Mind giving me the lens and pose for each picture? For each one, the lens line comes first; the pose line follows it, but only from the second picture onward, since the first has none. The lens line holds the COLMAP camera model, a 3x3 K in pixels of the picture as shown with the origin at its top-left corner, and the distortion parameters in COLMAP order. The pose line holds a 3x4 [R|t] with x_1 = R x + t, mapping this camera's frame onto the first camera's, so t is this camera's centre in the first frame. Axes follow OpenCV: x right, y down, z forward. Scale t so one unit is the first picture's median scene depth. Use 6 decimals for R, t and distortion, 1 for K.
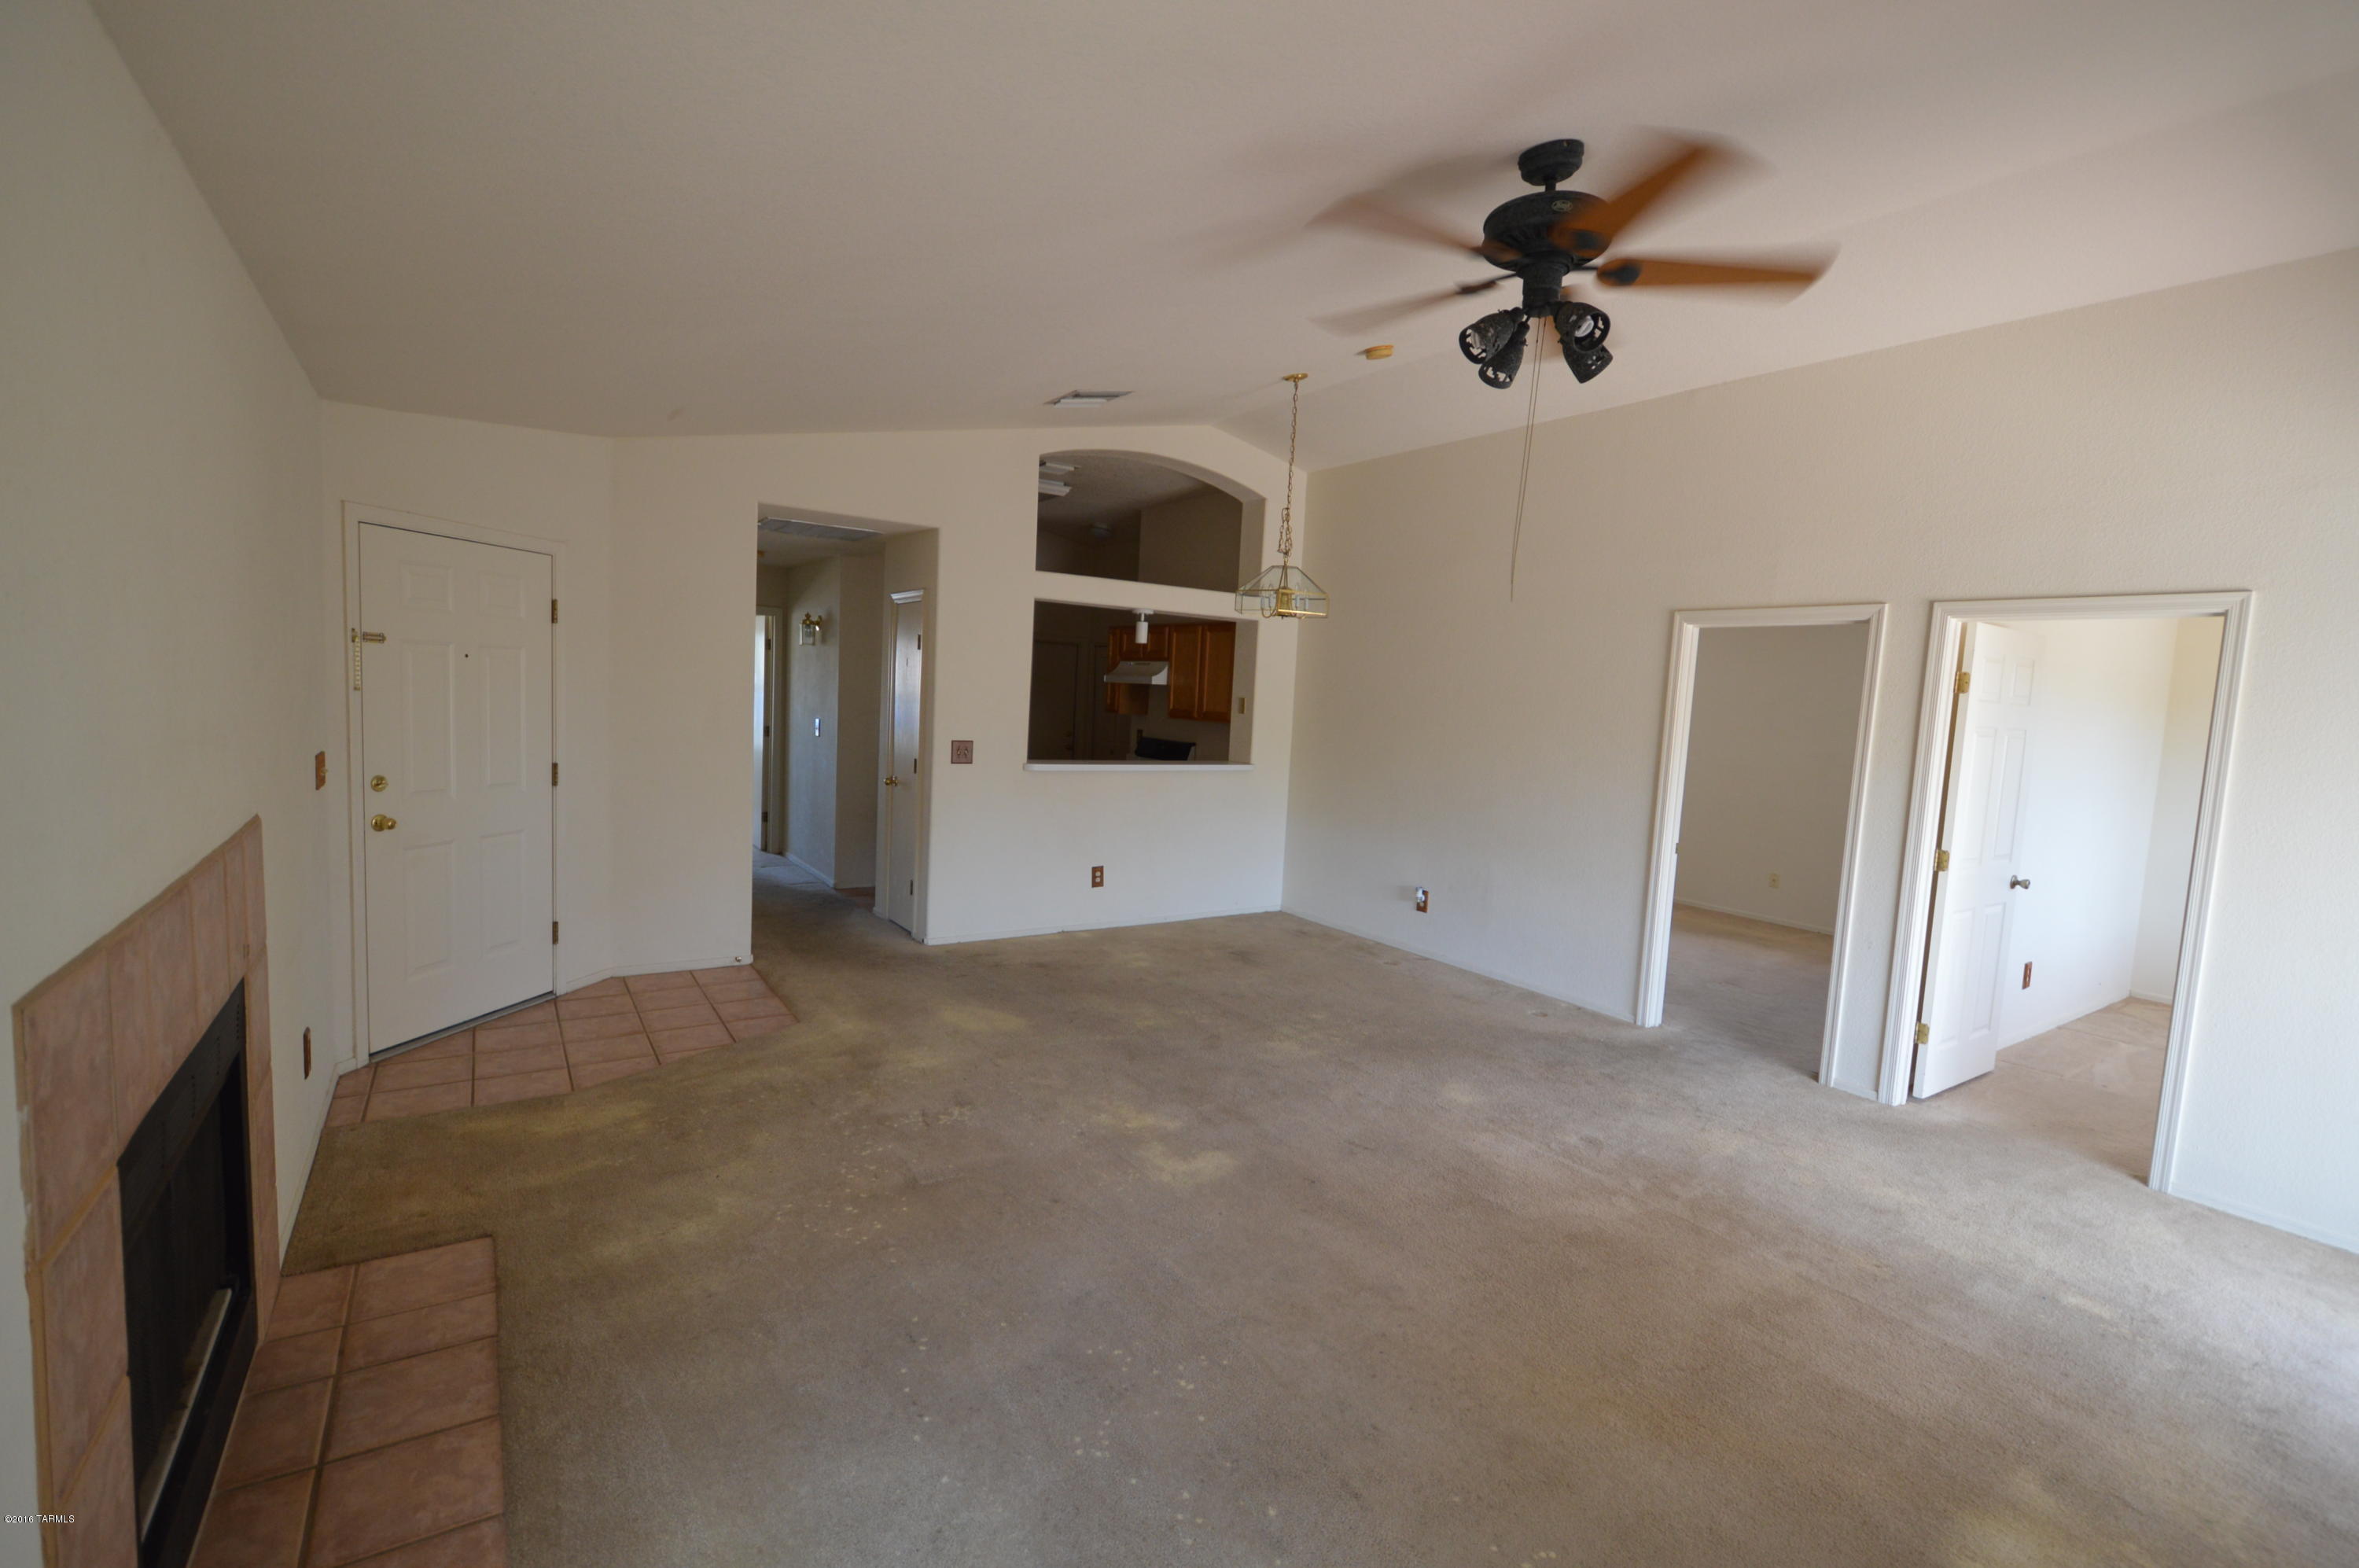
lens RADIAL K [[1046.5, 0, 1179.5], [0, 1046.5, 784.0], [0, 0, 1]] dist [0.000104, 0.000001]
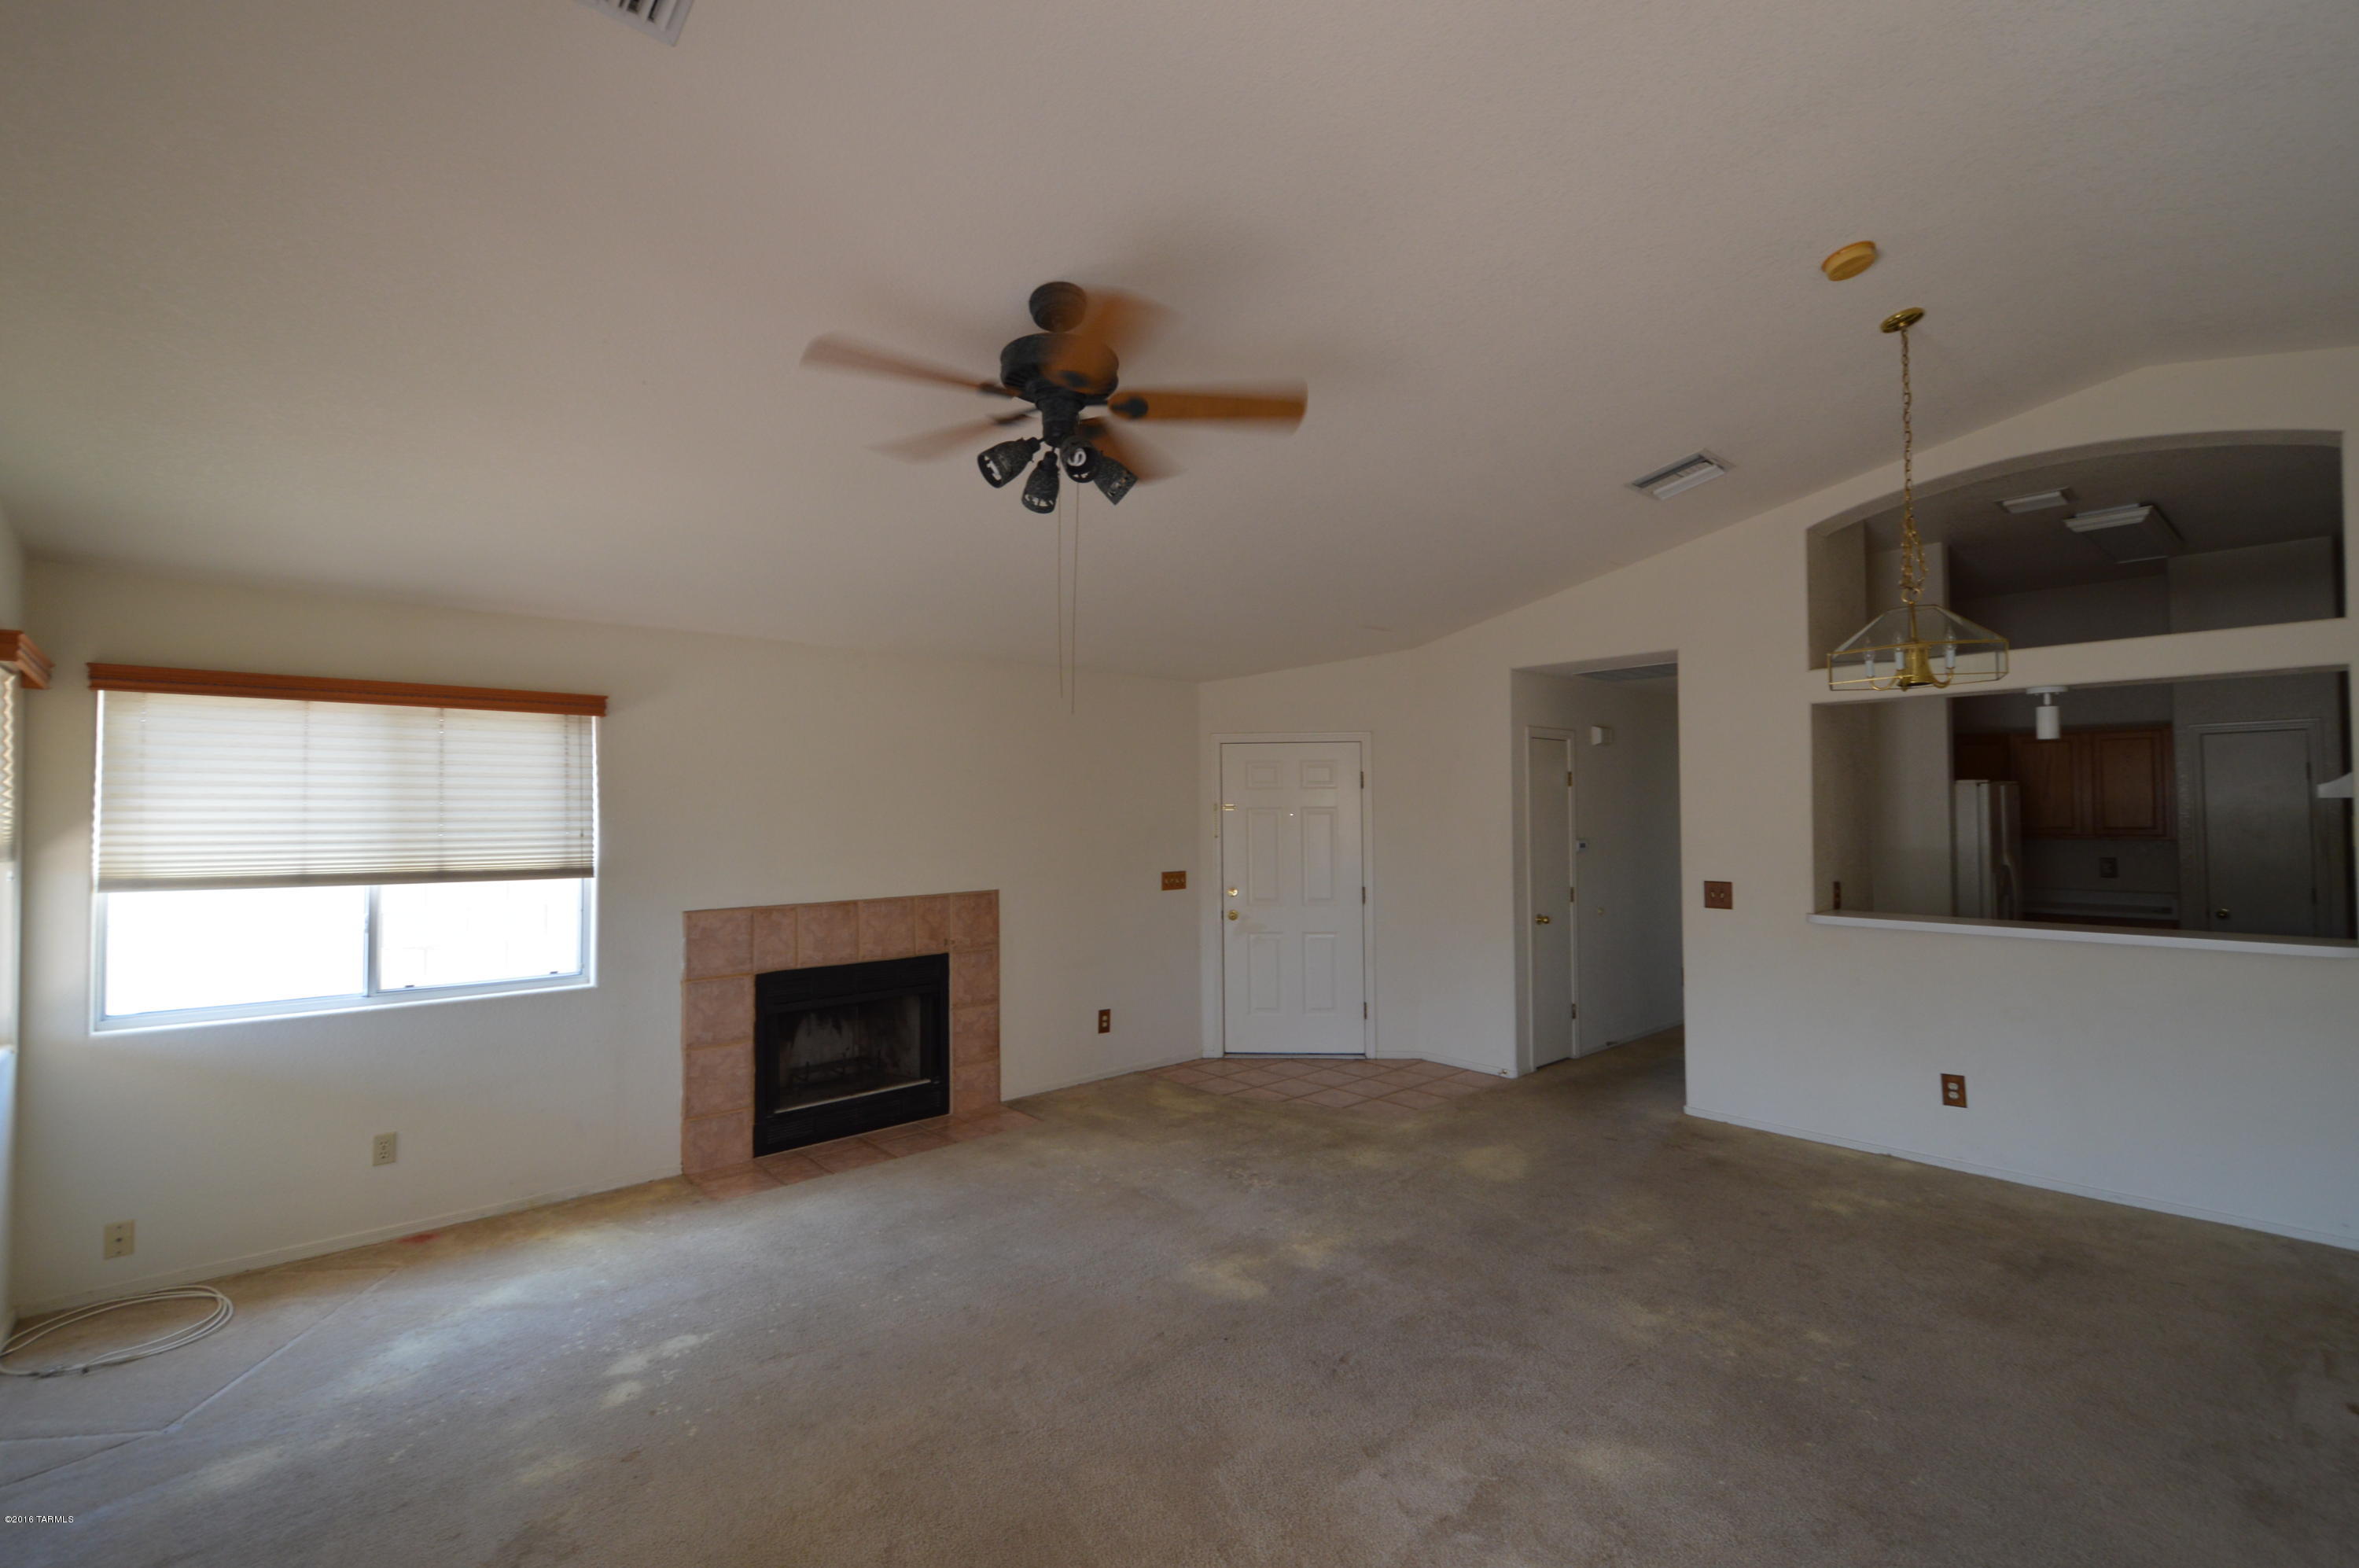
lens RADIAL K [[1022.3, 0, 1180.3], [0, 1022.3, 797.2], [0, 0, 1]] dist [0.009954, -0.000054]
pose [[0.129449, -0.071160, -0.989029, 0.729829], [-0.076420, 0.993739, -0.081501, -0.010136], [0.988637, 0.086132, 0.123200, 0.568555]]
